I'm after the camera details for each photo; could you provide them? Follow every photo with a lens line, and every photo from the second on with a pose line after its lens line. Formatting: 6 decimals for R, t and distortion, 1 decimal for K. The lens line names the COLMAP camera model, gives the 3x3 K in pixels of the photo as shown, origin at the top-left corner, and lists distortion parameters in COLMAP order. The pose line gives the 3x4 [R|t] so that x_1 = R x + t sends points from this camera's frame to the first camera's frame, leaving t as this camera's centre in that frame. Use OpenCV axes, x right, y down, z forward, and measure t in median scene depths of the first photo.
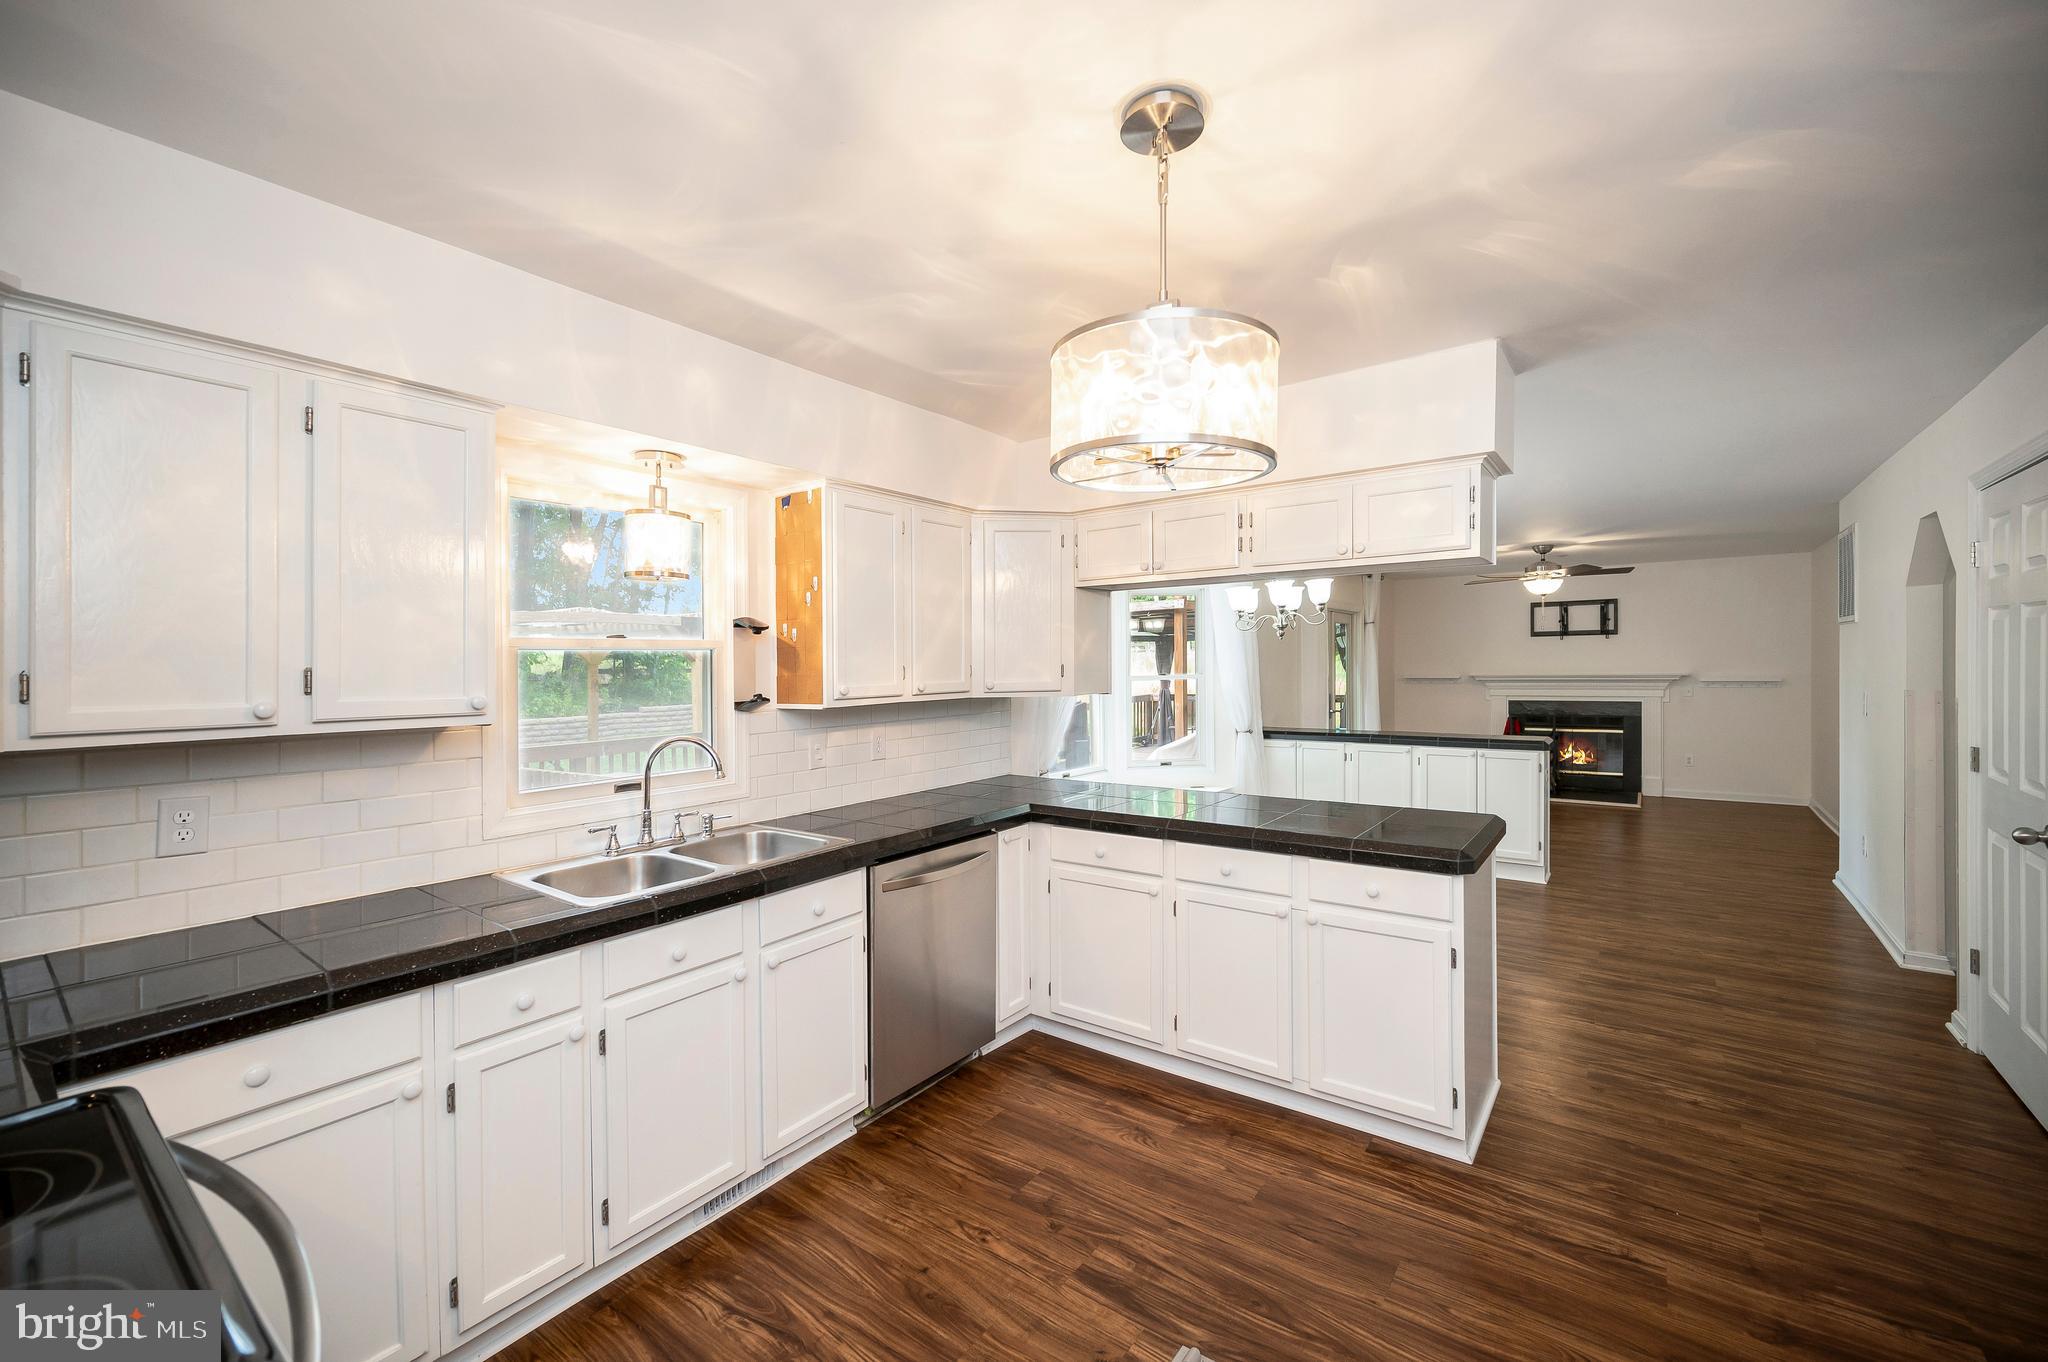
lens RADIAL K [[843.1, 0, 1036.2], [0, 843.1, 681.6], [0, 0, 1]] dist [0.002846, 0.000798]
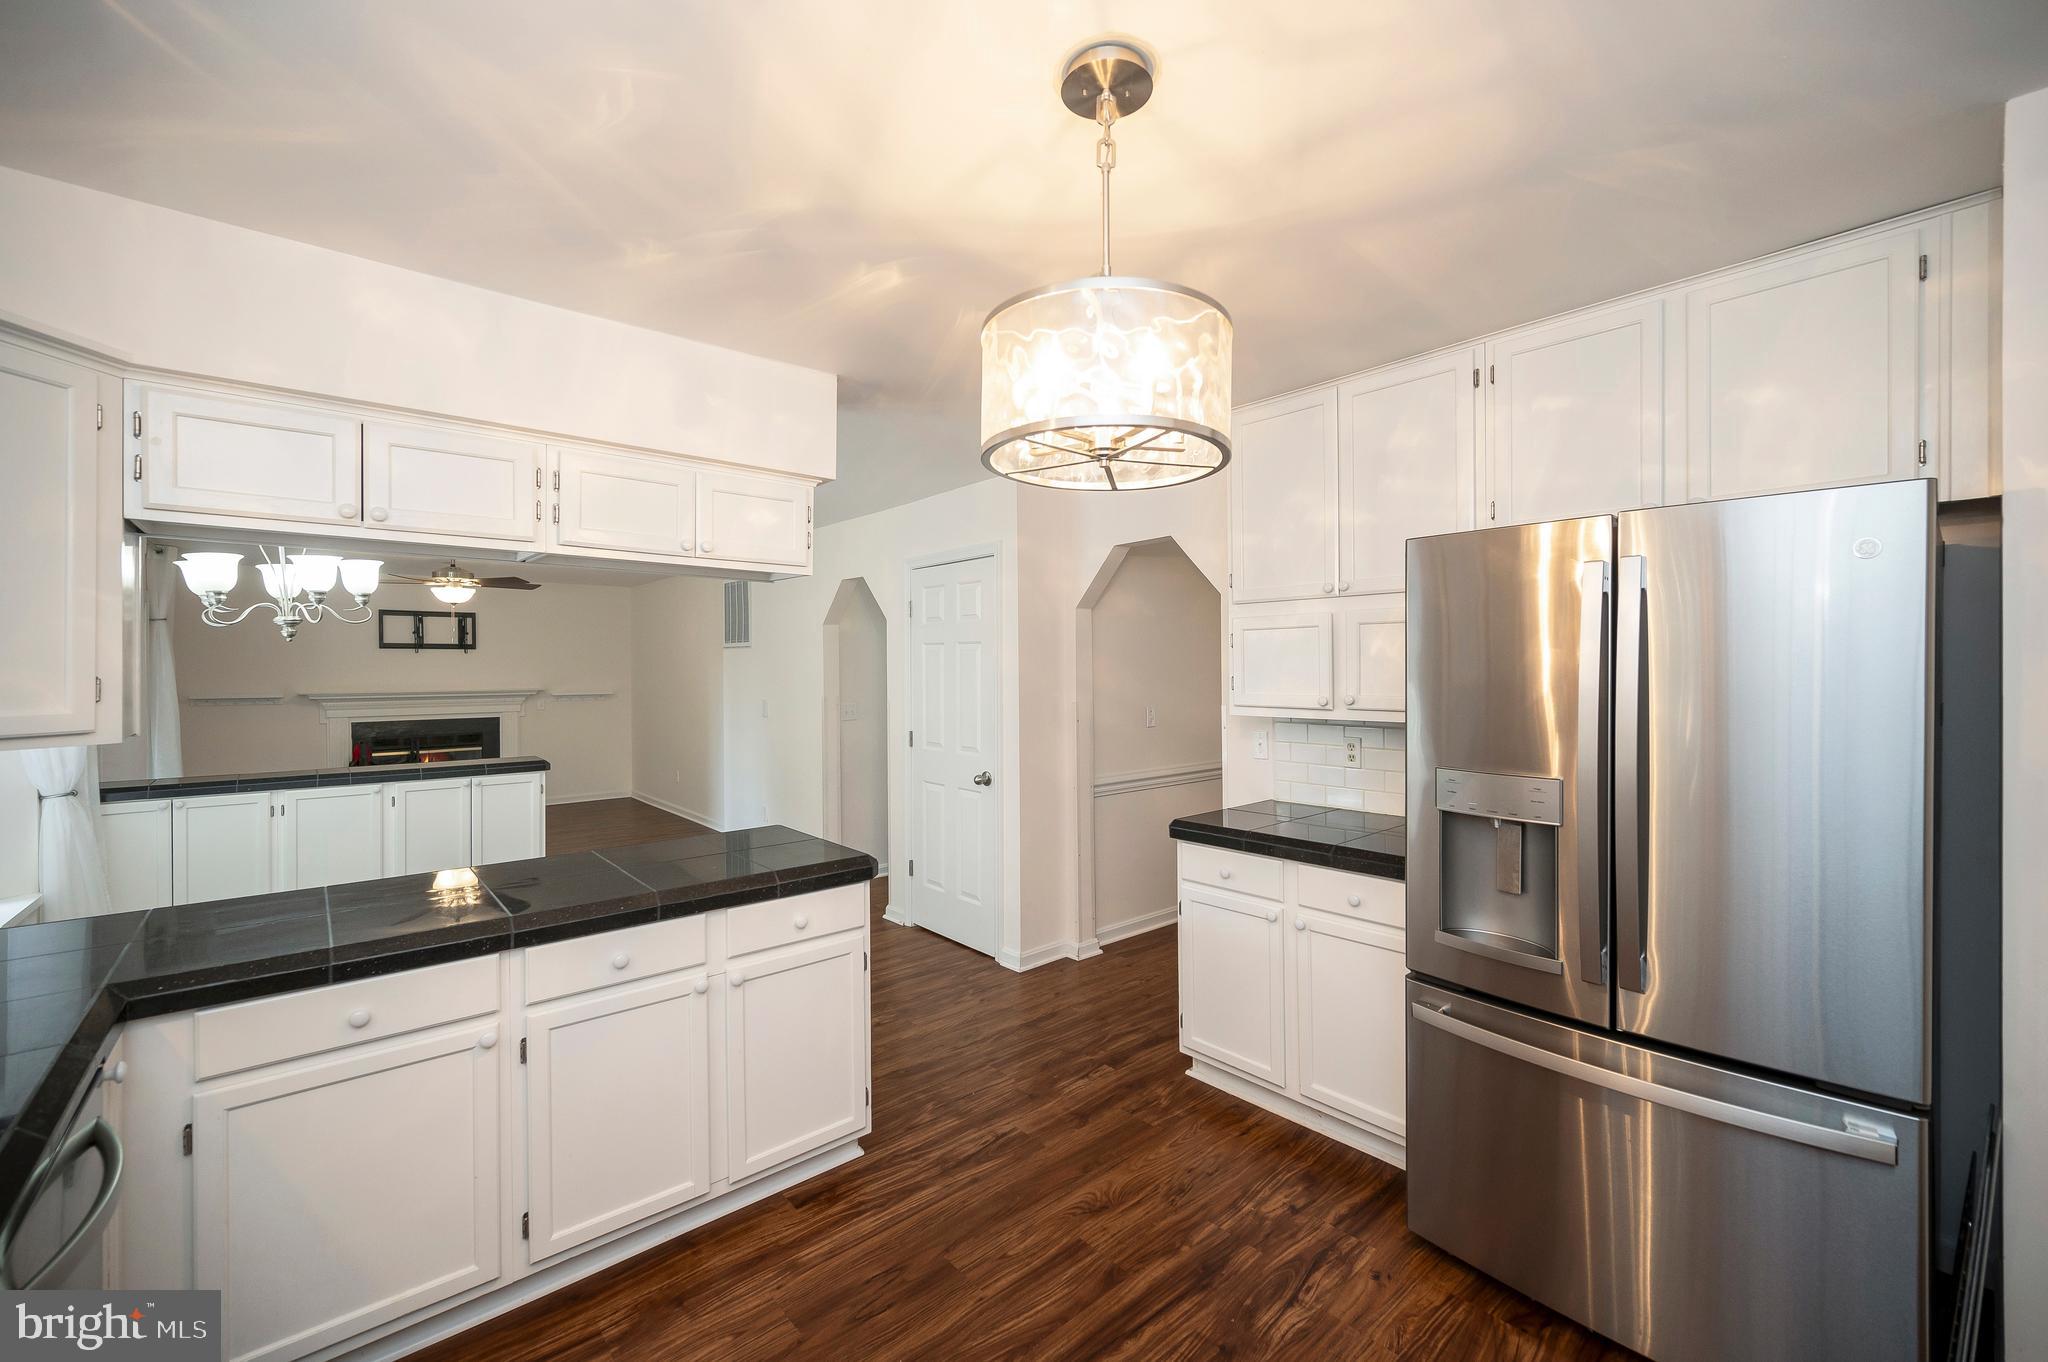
lens RADIAL K [[843.1, 0, 1035.2], [0, 843.1, 680.7], [0, 0, 1]] dist [0.002846, 0.000798]
pose [[0.207556, 0.000227, 0.978223, -0.167368], [0.019497, 0.999800, -0.004368, -0.003409], [-0.978029, 0.019979, 0.207511, 0.200054]]
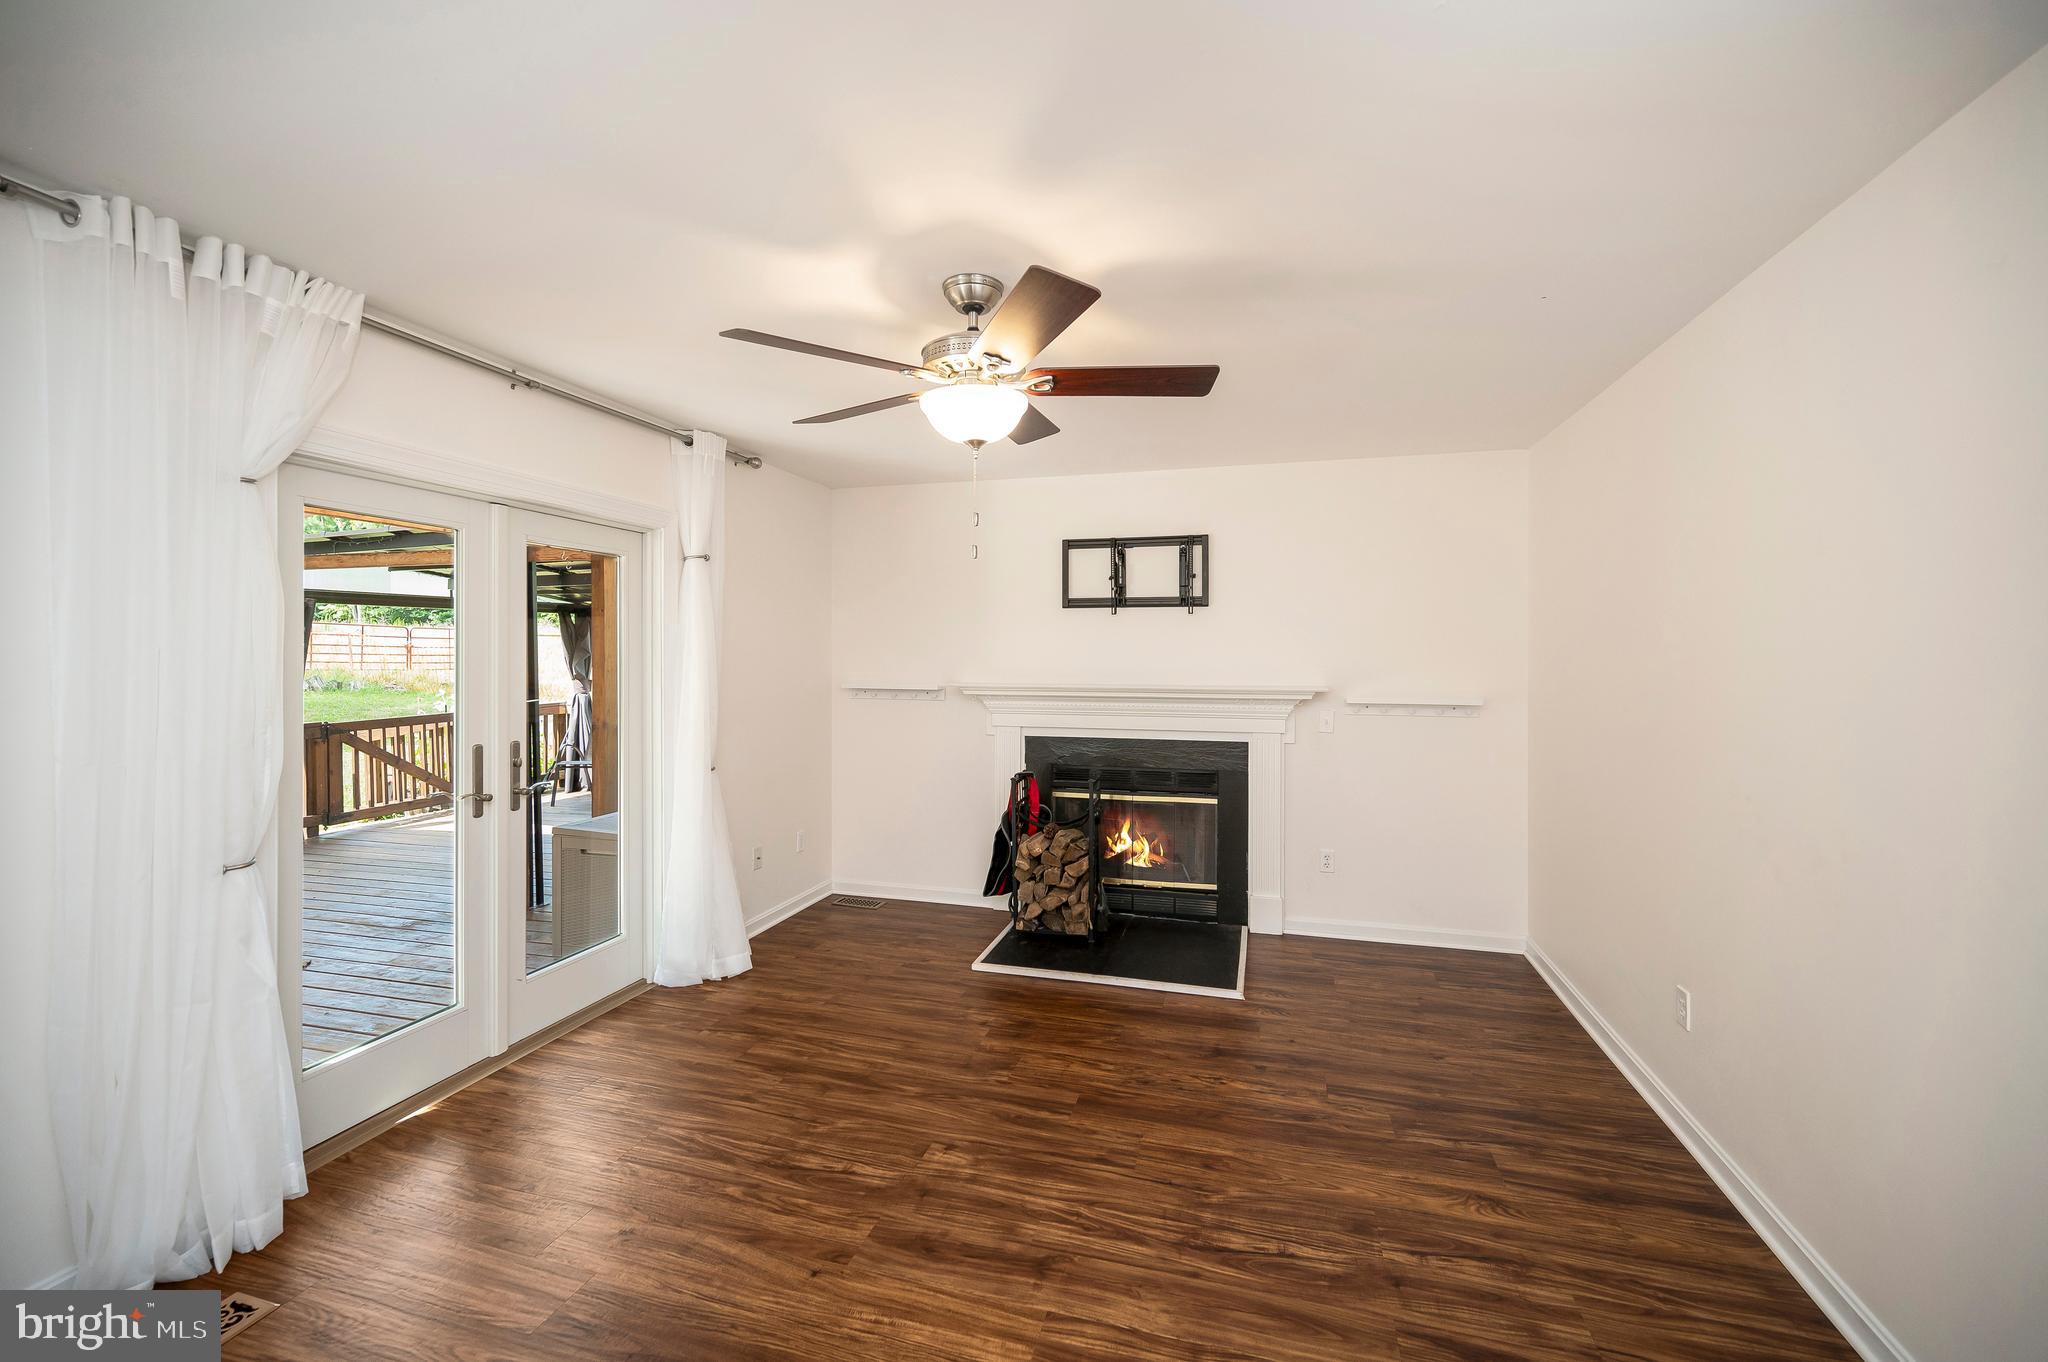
lens RADIAL K [[843.1, 0, 1043.2], [0, 843.1, 661.7], [0, 0, 1]] dist [0.002846, 0.000798]
pose [[0.935824, 0.013848, 0.352196, 0.520894], [-0.008780, 0.999834, -0.015981, -0.018016], [-0.352359, 0.011863, 0.935790, 0.701957]]
